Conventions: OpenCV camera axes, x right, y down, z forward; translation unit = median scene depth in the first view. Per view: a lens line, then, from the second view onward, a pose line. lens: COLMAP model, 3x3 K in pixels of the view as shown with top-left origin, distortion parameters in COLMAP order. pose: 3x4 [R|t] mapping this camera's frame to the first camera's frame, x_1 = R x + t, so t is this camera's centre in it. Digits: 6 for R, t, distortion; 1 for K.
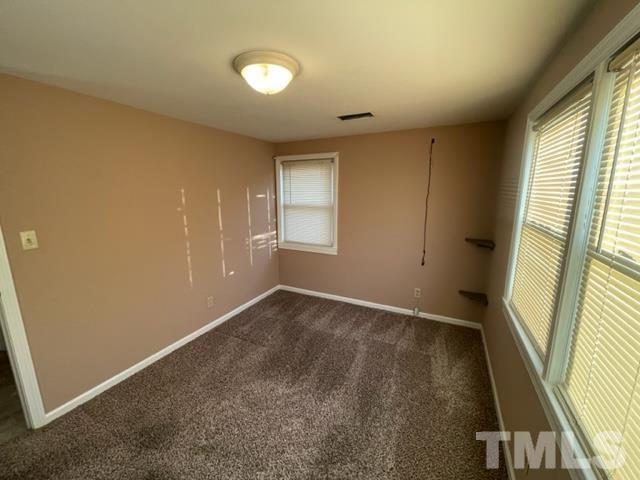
lens RADIAL K [[260.4, 0, 320.0], [0, 260.4, 240.0], [0, 0, 1]] dist [0.000721, -0.000025]
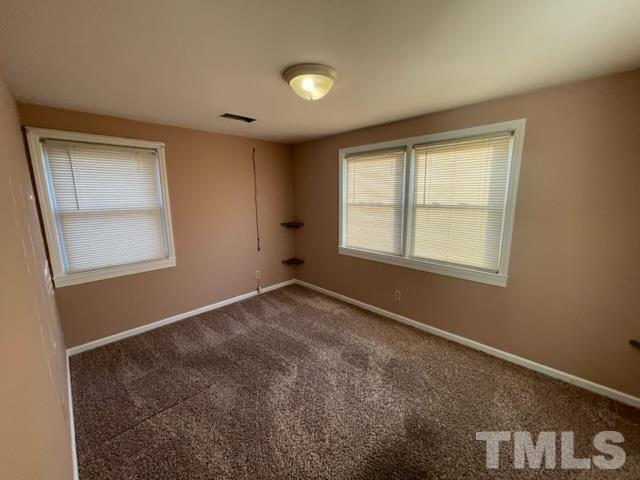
lens RADIAL K [[260.4, 0, 320.0], [0, 260.4, 240.0], [0, 0, 1]] dist [0.000721, -0.000025]
pose [[0.302164, -0.168625, 0.938223, -0.642740], [0.188924, 0.975300, 0.114443, -0.036216], [-0.934347, 0.142672, 0.326558, 0.314822]]
